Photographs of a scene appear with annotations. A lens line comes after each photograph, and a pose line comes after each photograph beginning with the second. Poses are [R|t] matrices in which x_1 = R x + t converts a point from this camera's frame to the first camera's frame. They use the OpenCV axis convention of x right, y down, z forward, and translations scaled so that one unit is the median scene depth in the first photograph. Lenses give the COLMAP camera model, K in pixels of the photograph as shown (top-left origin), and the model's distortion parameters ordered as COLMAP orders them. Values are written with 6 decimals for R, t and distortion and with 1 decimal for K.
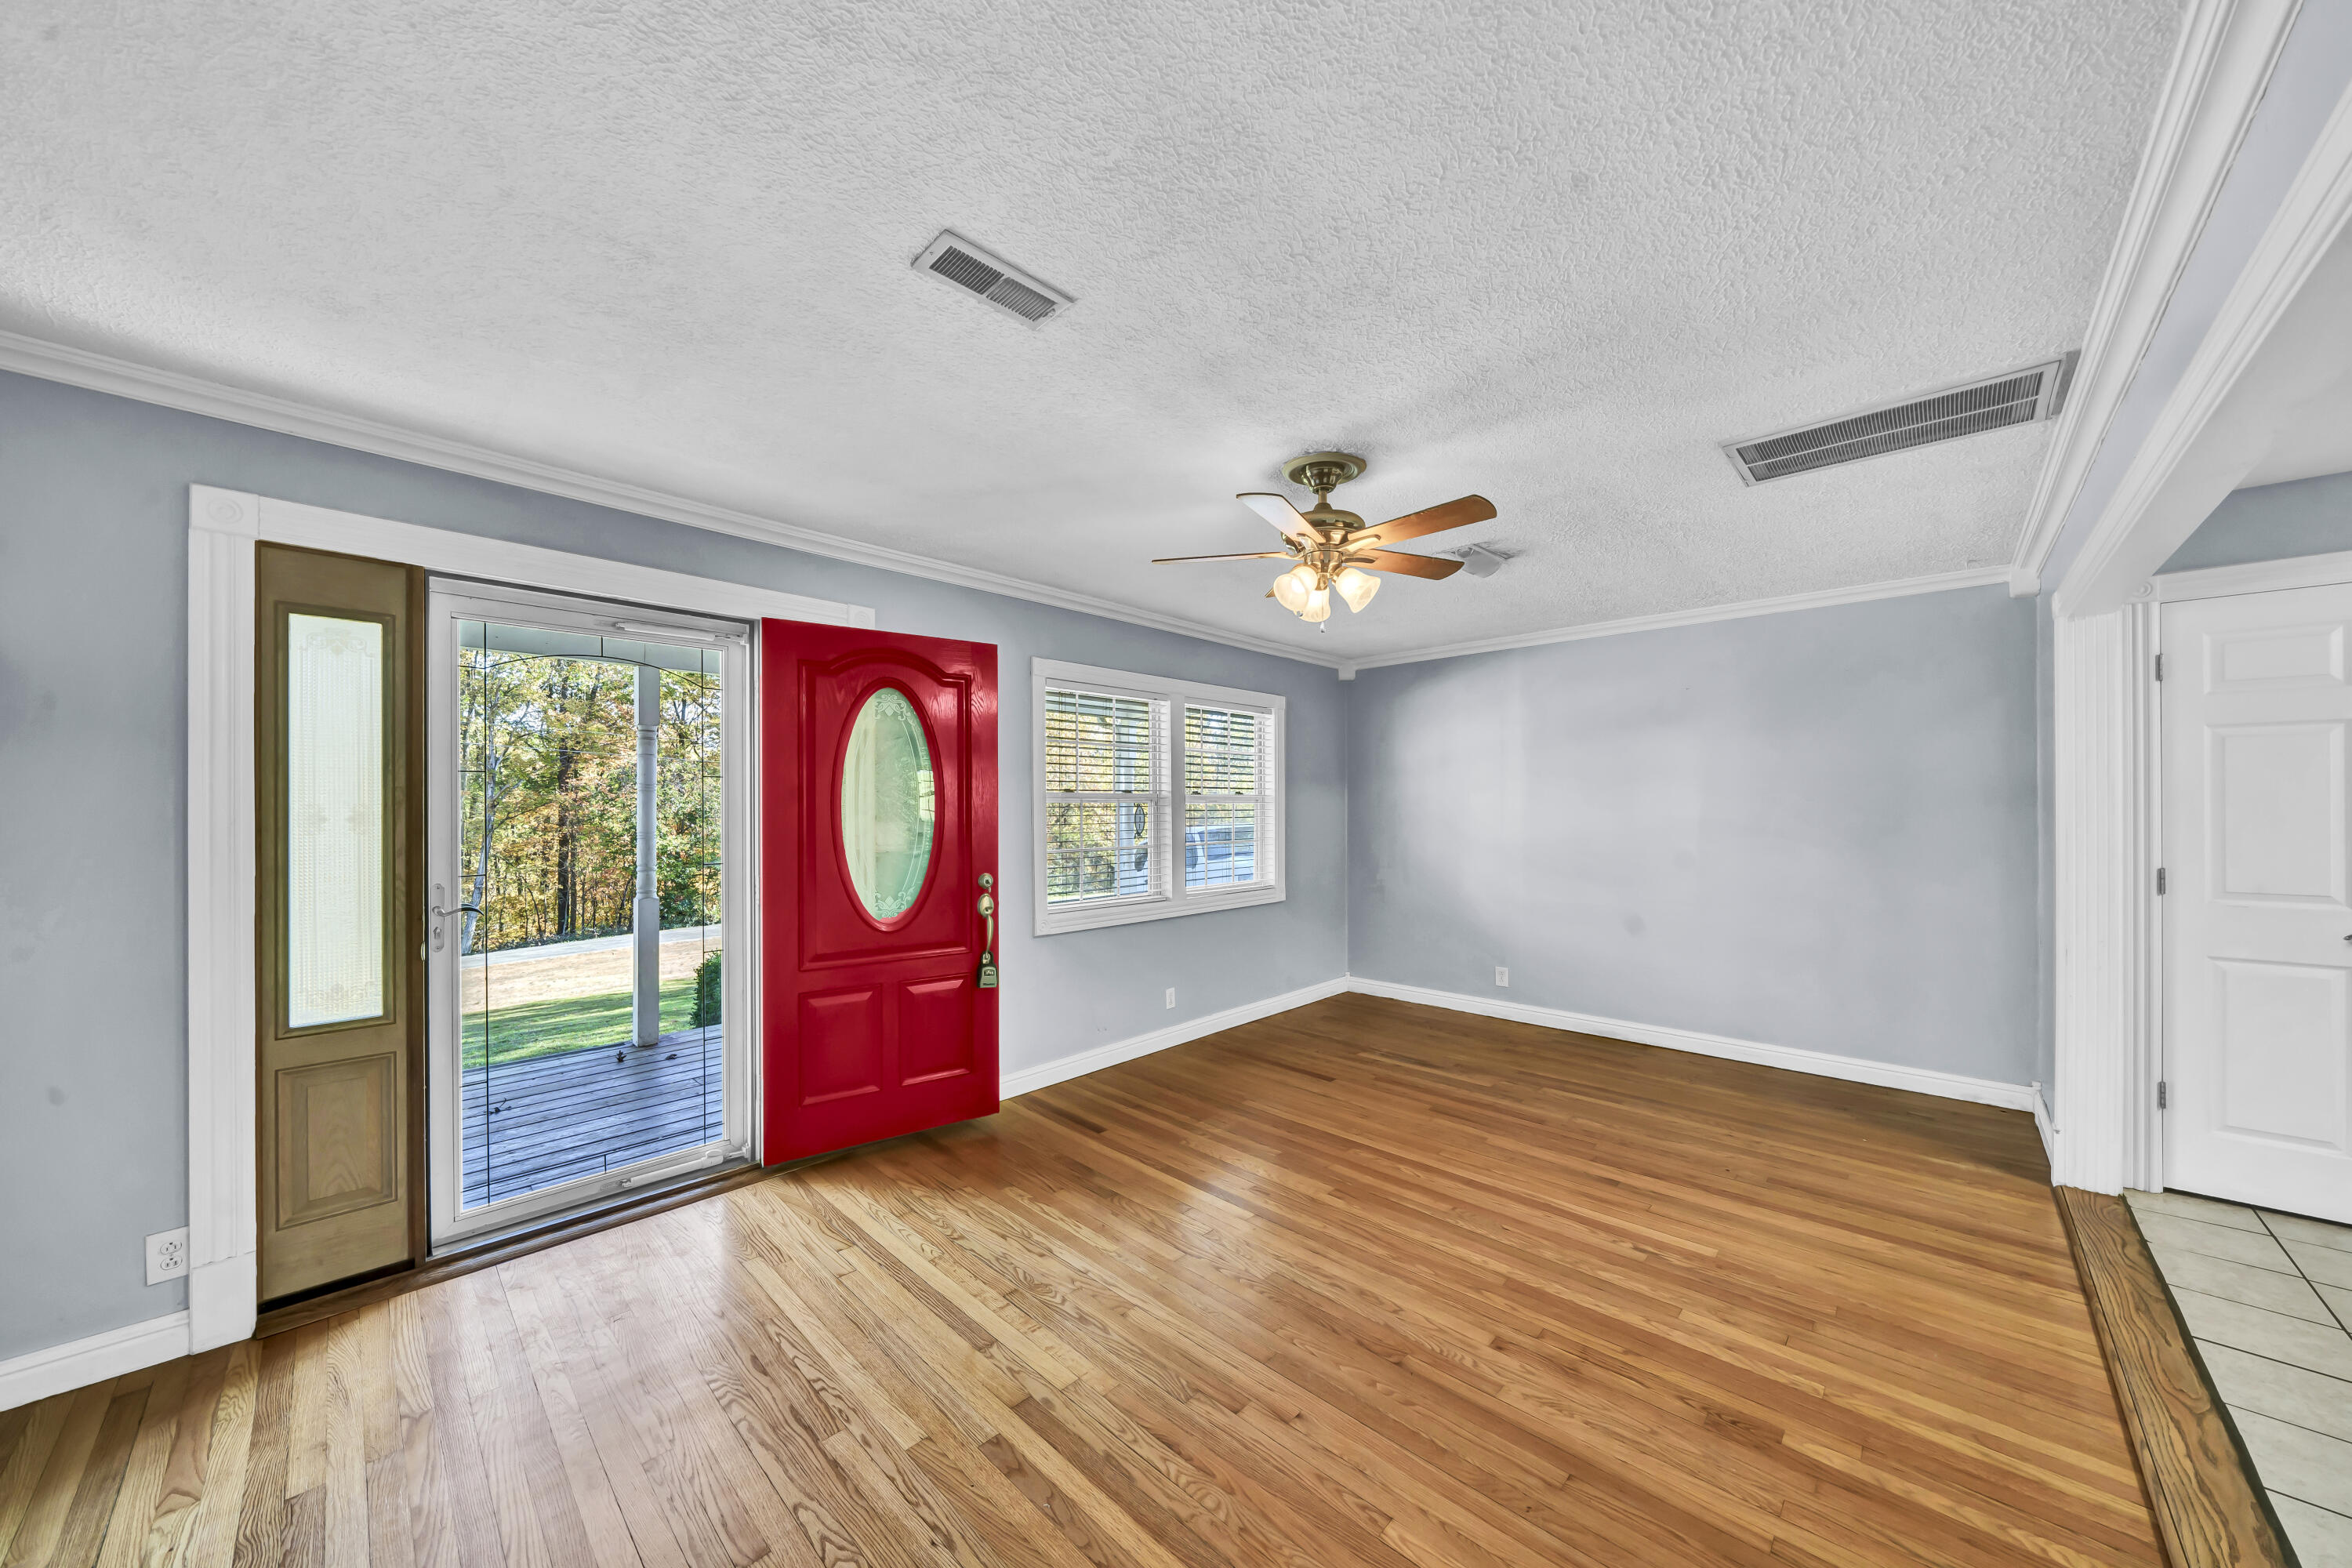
lens RADIAL K [[815.7, 0, 1172.4], [0, 815.7, 805.3], [0, 0, 1]] dist [-0.001378, -0.000145]
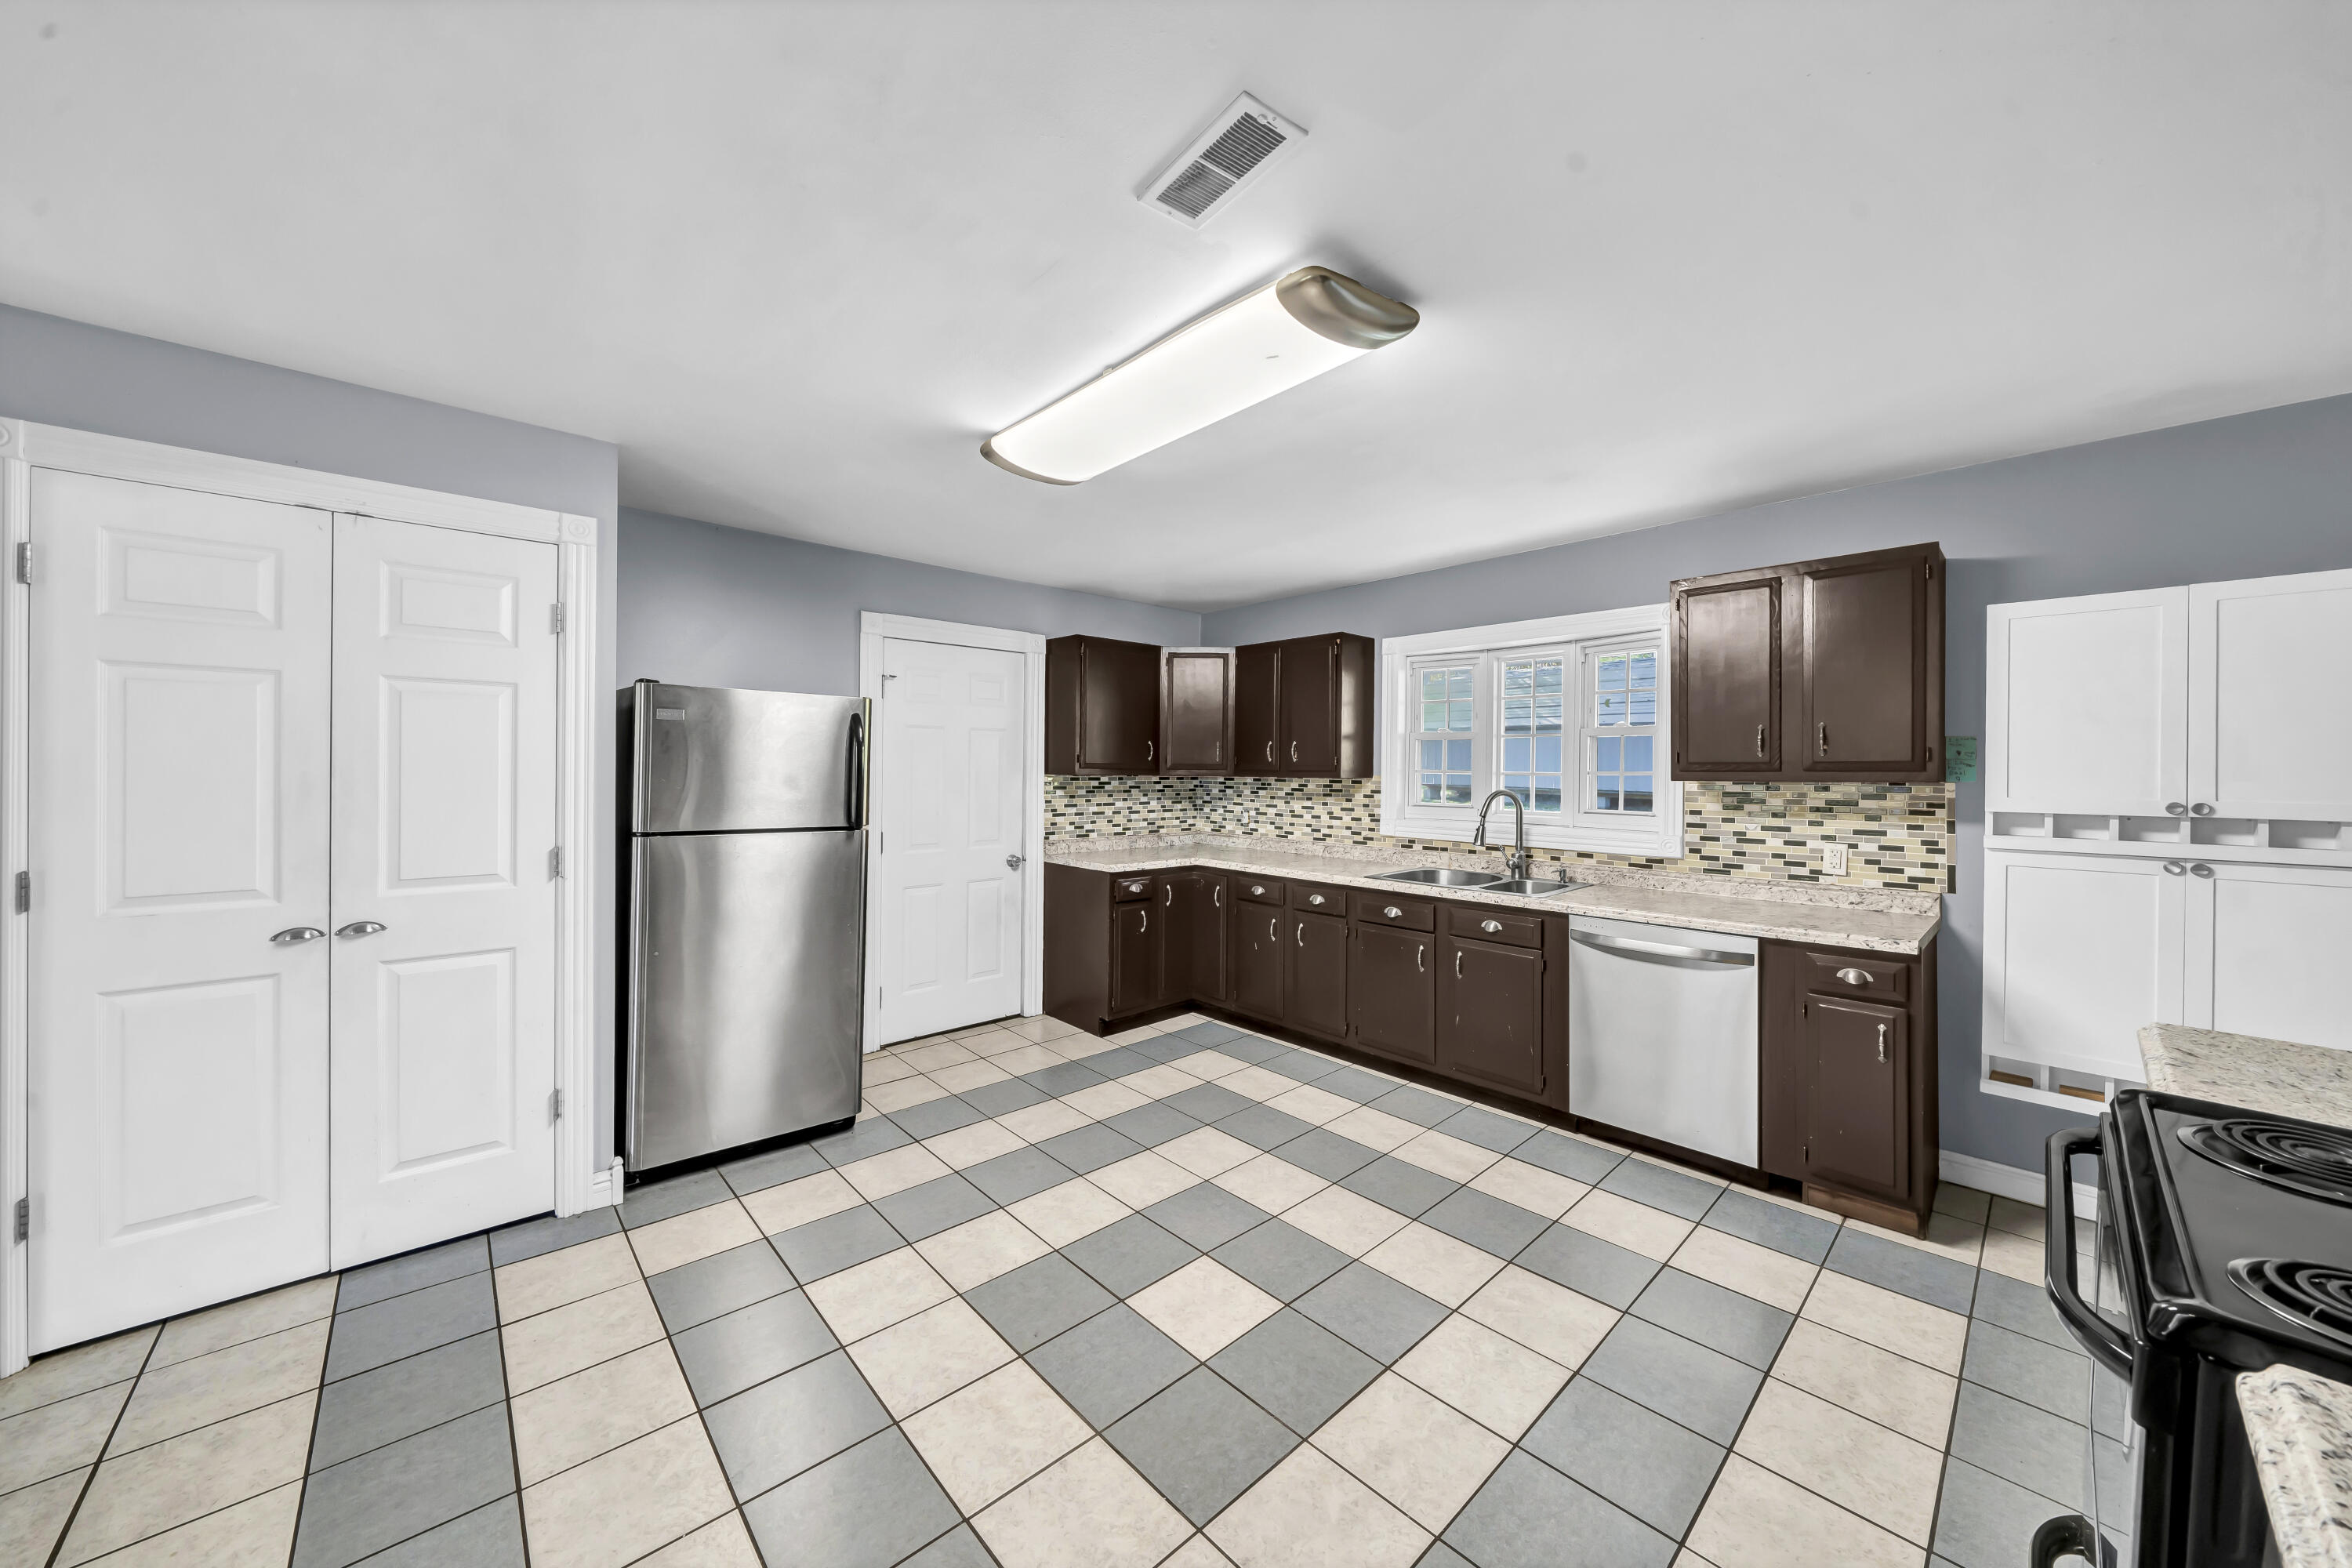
lens RADIAL K [[821.5, 0, 1173.0], [0, 821.5, 776.9], [0, 0, 1]] dist [-0.000835, -0.000078]
pose [[0.078699, -0.002315, 0.996896, 0.619574], [-0.007886, 0.999965, 0.002945, -0.007708], [-0.996867, -0.008093, 0.078678, 0.031568]]
